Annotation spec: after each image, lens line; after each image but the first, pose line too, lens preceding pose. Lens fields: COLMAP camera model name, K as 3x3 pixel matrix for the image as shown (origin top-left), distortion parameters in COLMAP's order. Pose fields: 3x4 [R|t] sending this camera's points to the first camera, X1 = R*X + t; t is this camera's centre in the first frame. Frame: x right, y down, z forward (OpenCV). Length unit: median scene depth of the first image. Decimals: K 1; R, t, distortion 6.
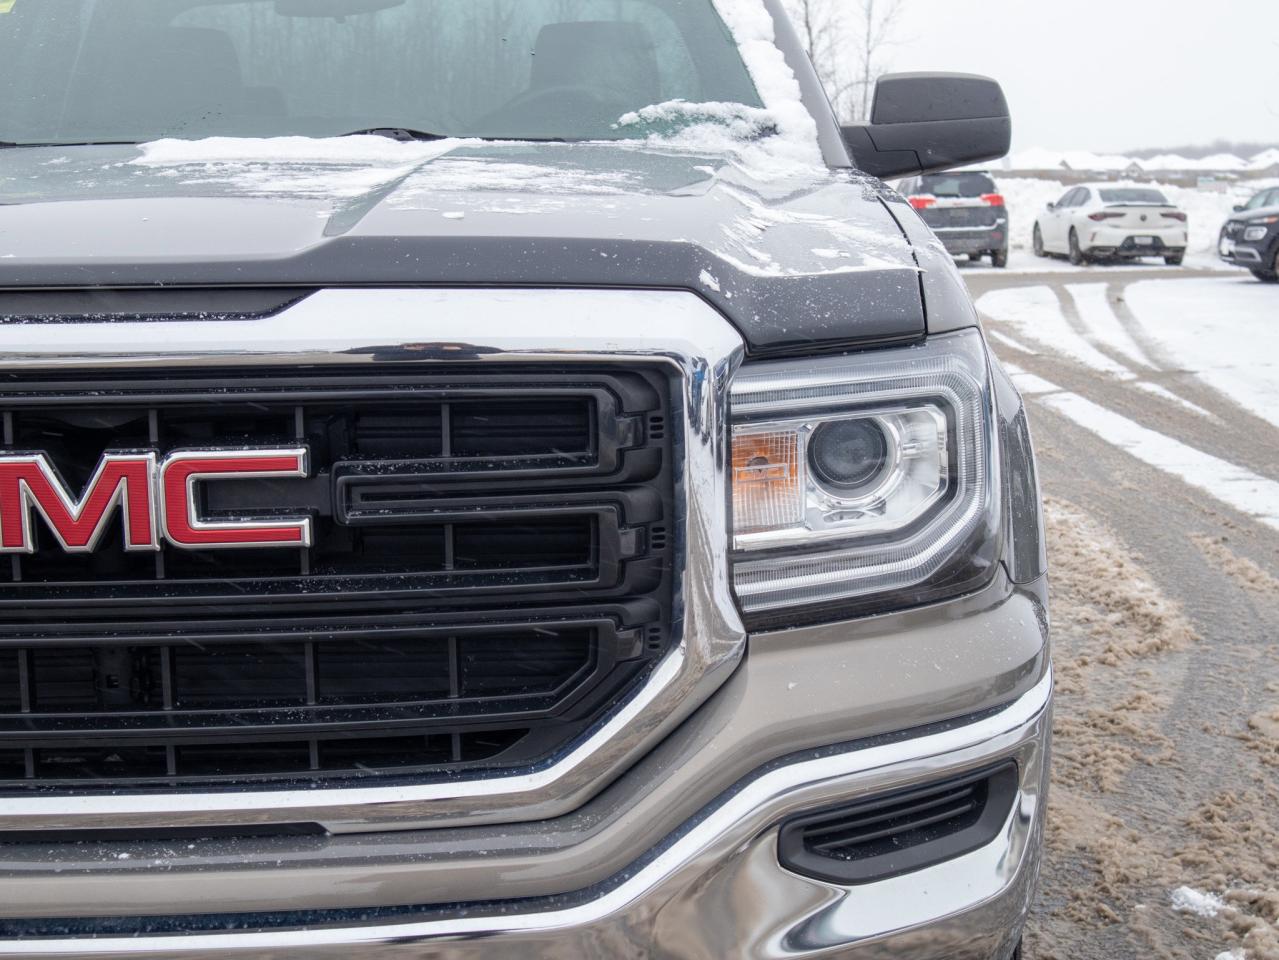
lens RADIAL K [[2079.2, 0, 646.1], [0, 2079.2, 485.1], [0, 0, 1]] dist [0.014270, 0.000000]
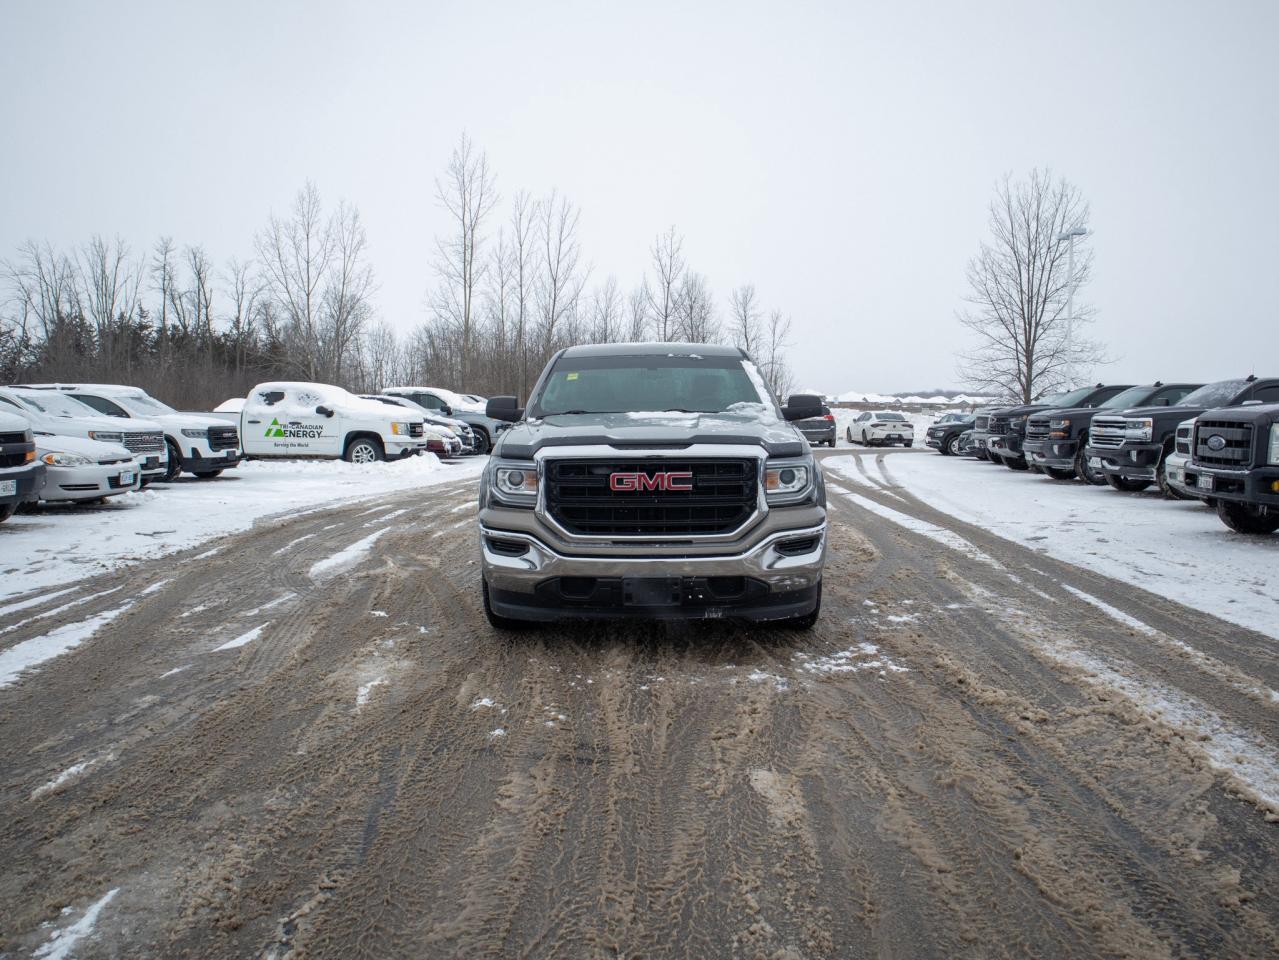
lens RADIAL K [[1002.3, 0, 651.0], [0, 1002.3, 484.1], [0, 0, 1]] dist [-0.120014, 0.060444]
pose [[0.999840, 0.010850, -0.014233, -0.143269], [-0.011769, 0.997741, -0.066140, 0.118743], [0.013483, 0.066297, 0.997709, -1.037108]]
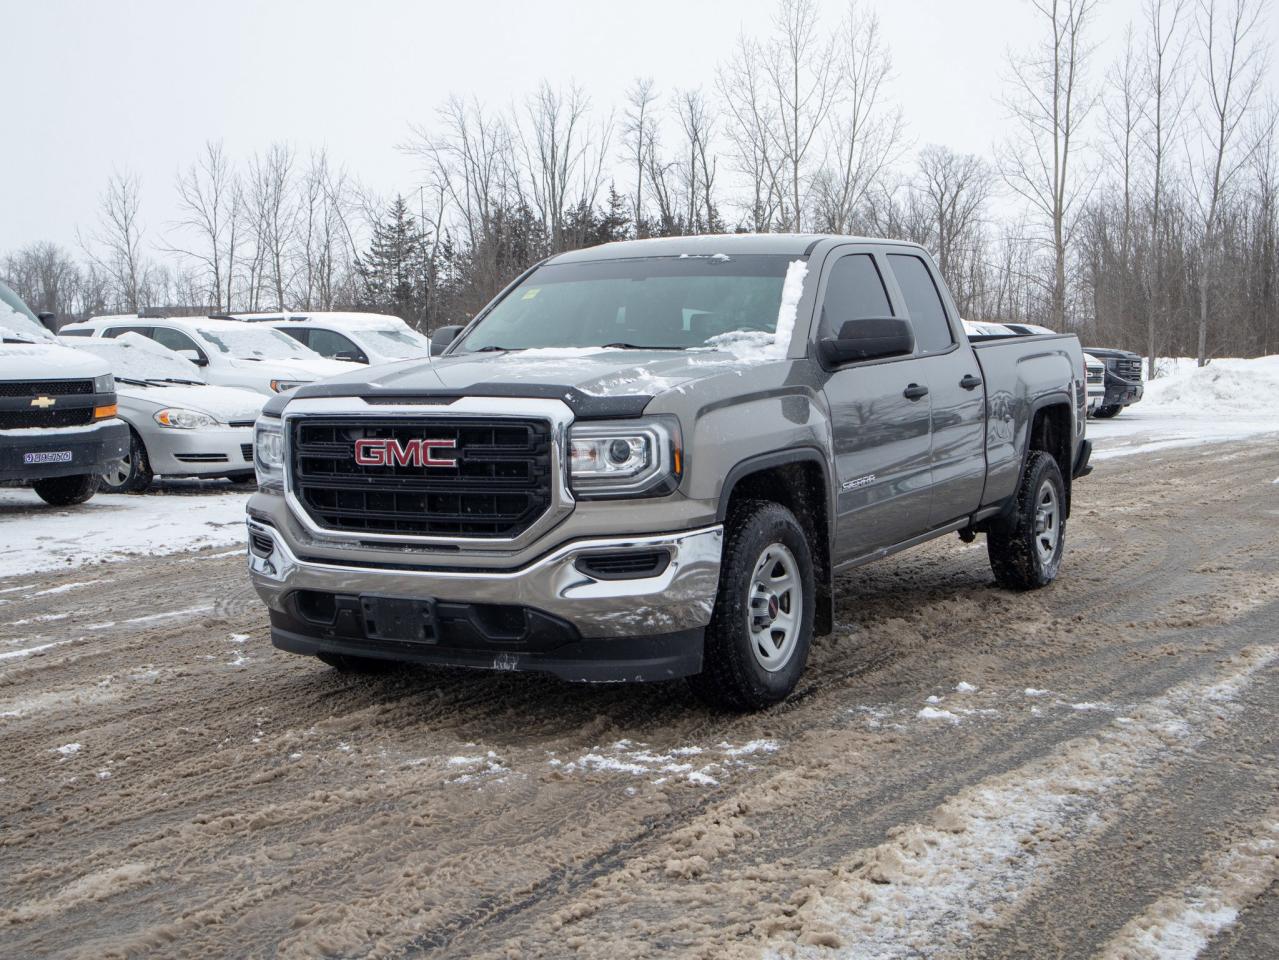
lens RADIAL K [[1734.2, 0, 635.6], [0, 1734.2, 469.4], [0, 0, 1]] dist [-0.004516, 0.000000]
pose [[0.871921, 0.036805, -0.488262, 0.974186], [-0.070886, 0.996154, -0.051495, 0.102439], [0.484489, 0.079510, 0.871176, -0.909968]]
